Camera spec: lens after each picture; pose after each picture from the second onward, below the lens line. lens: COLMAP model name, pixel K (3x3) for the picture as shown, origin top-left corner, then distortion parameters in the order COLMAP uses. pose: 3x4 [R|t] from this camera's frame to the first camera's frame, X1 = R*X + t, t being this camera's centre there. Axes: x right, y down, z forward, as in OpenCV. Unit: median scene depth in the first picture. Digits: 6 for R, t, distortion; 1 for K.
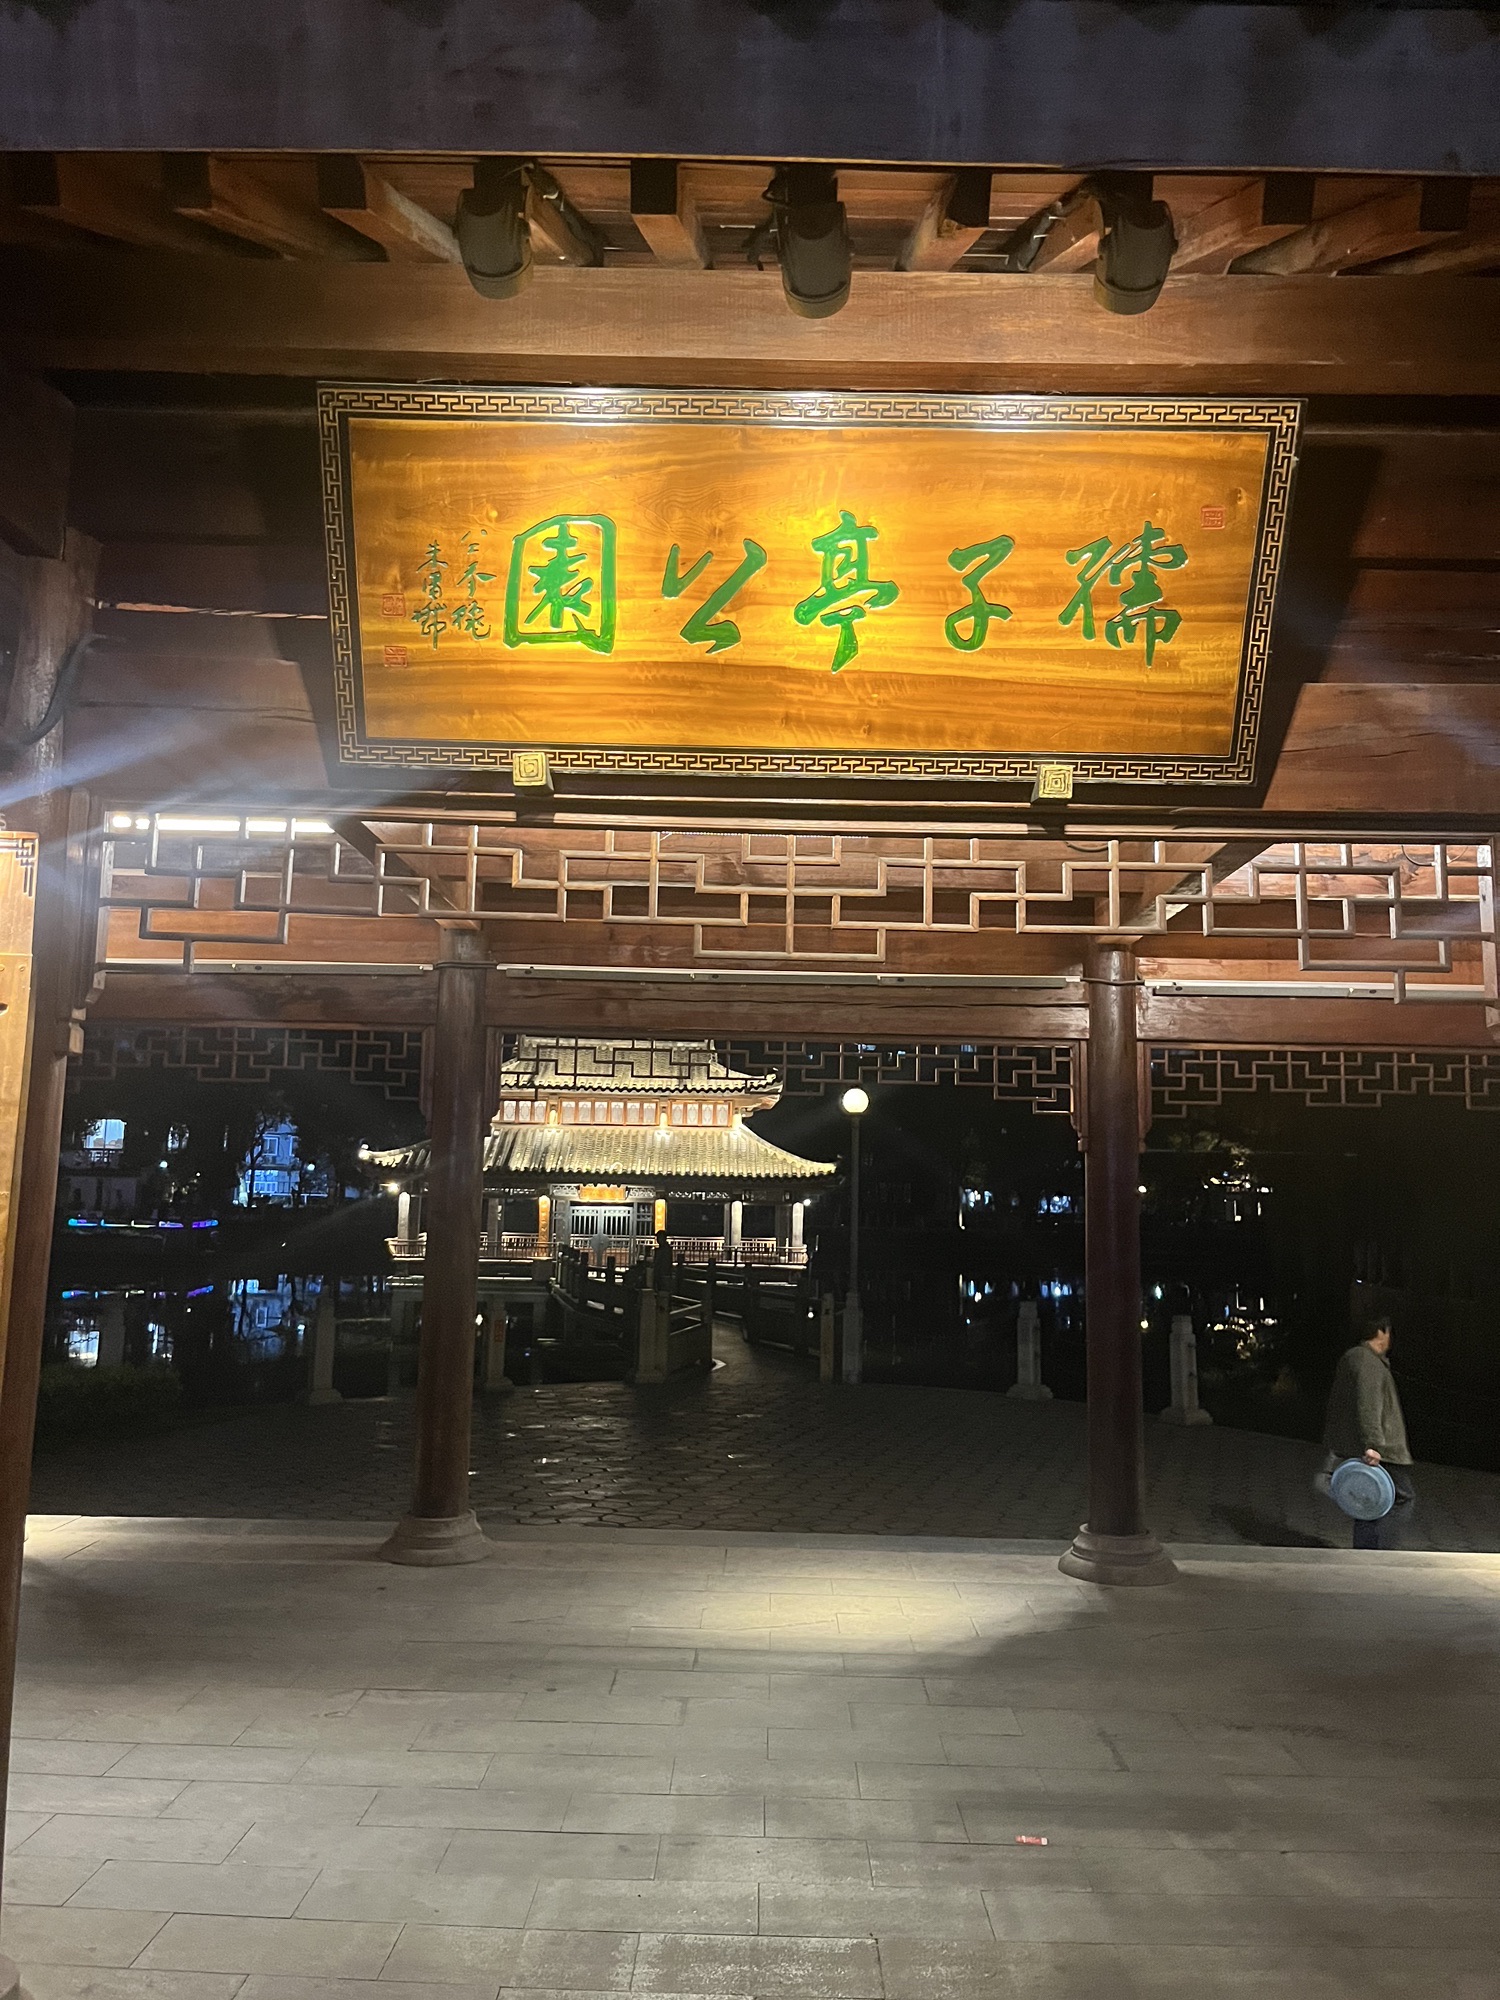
lens RADIAL K [[1505.6, 0, 750.0], [0, 1505.6, 1000.0], [0, 0, 1]] dist [0.135828, -0.361004]
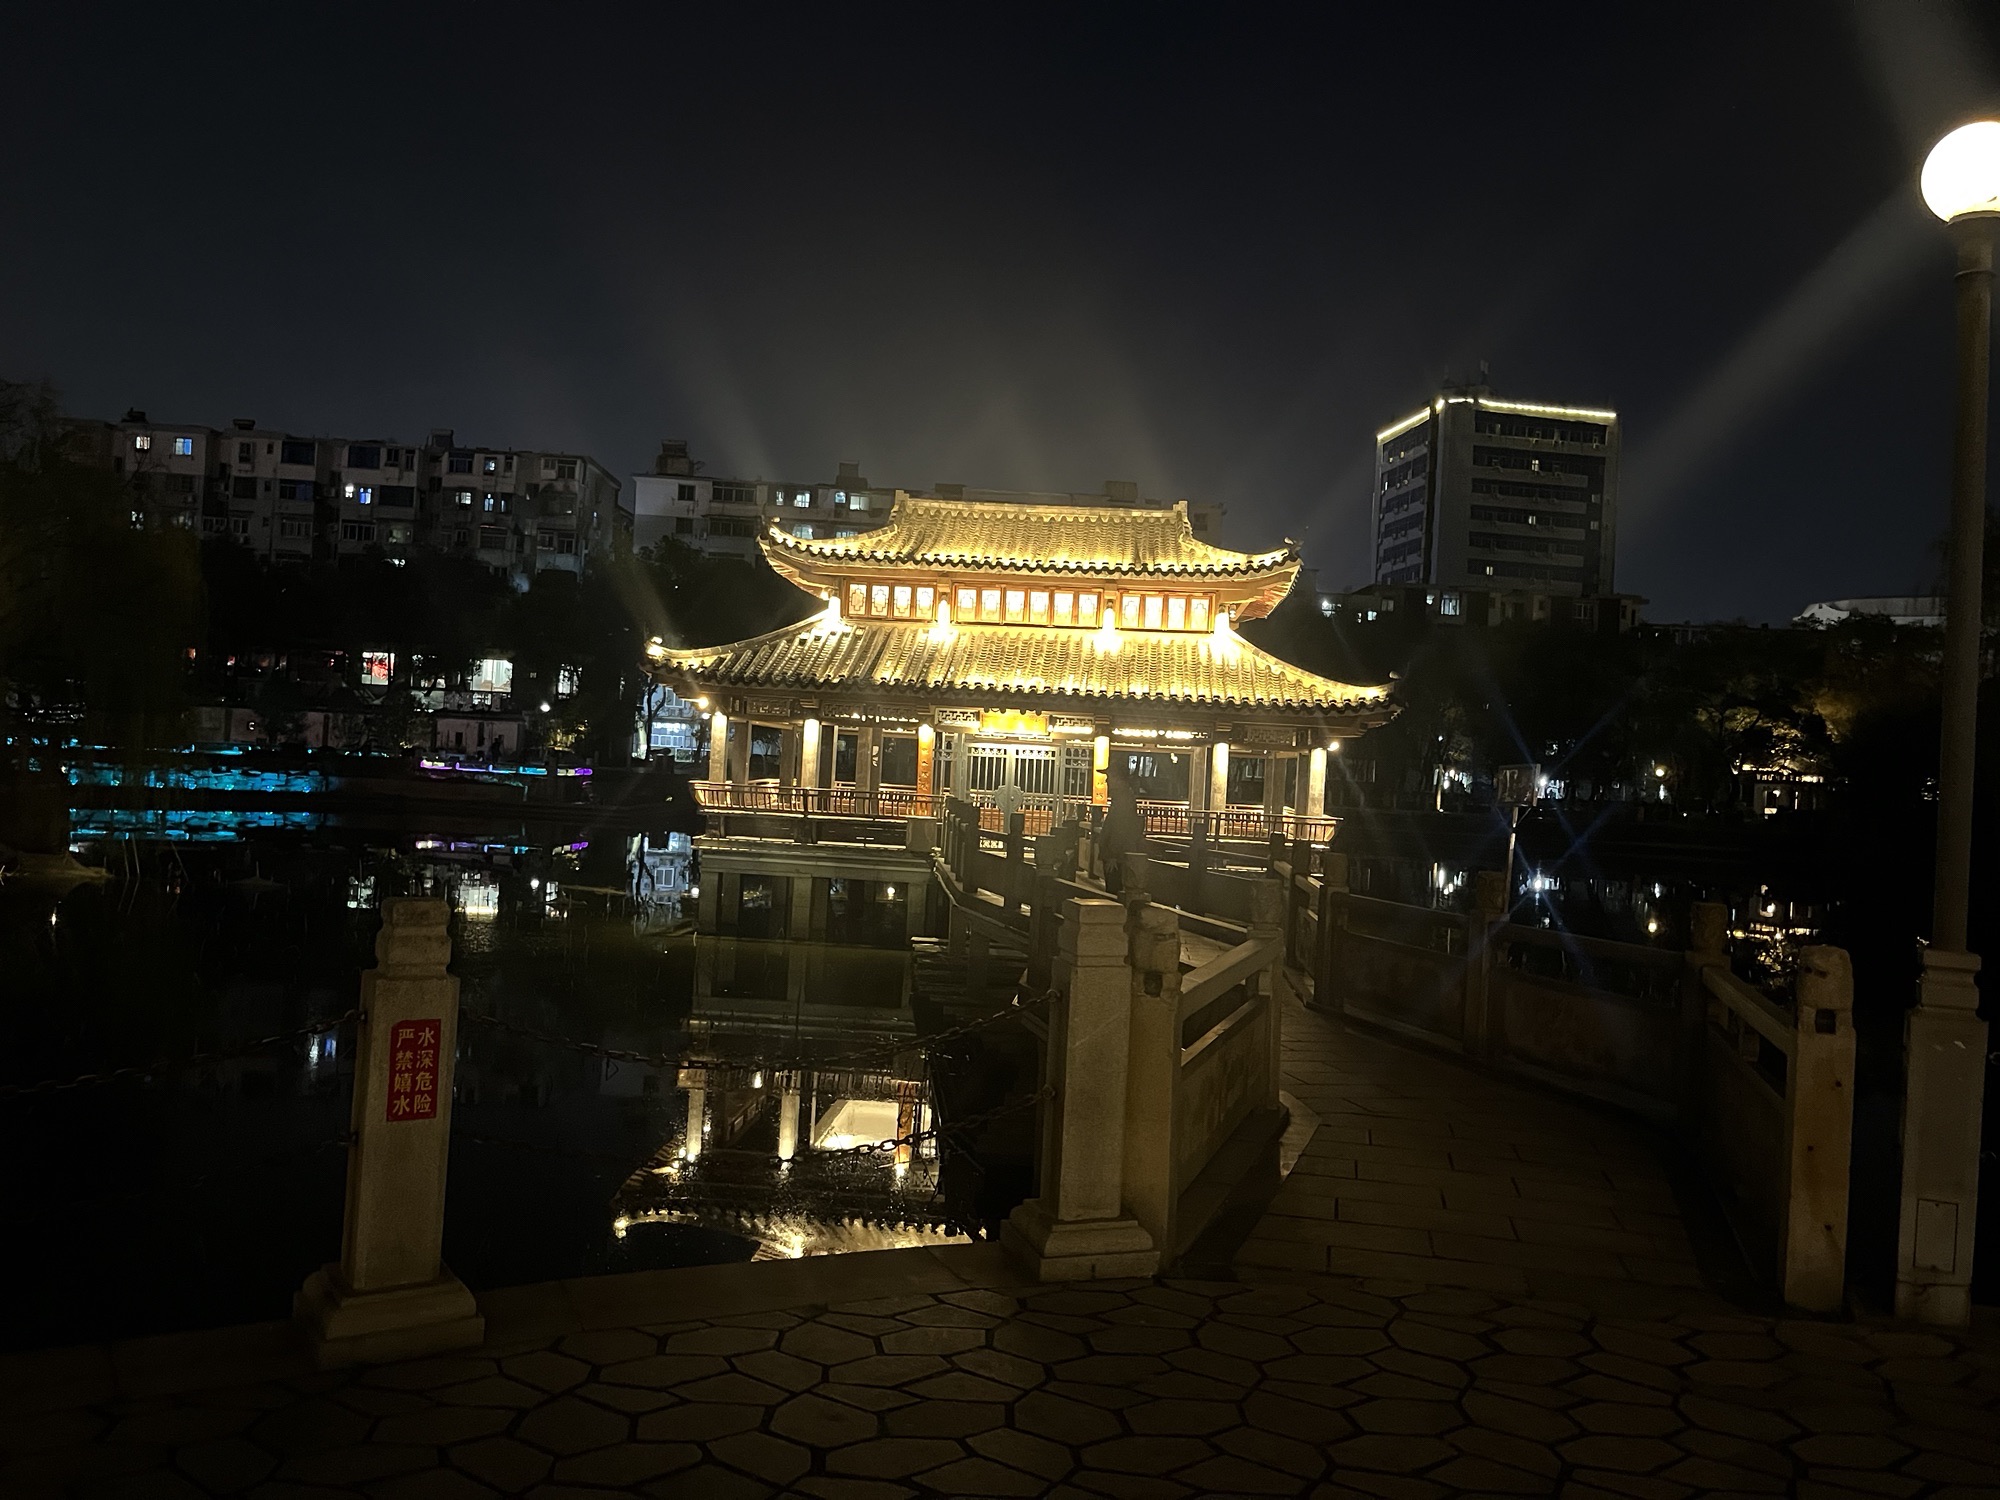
lens RADIAL K [[1505.6, 0, 1000.0], [0, 1505.6, 750.0], [0, 0, 1]] dist [0.135828, -0.361004]
pose [[0.992517, 0.030353, -0.118270, -0.025816], [-0.016833, 0.993375, 0.113680, 0.064144], [0.120937, -0.110839, 0.986453, 0.349529]]
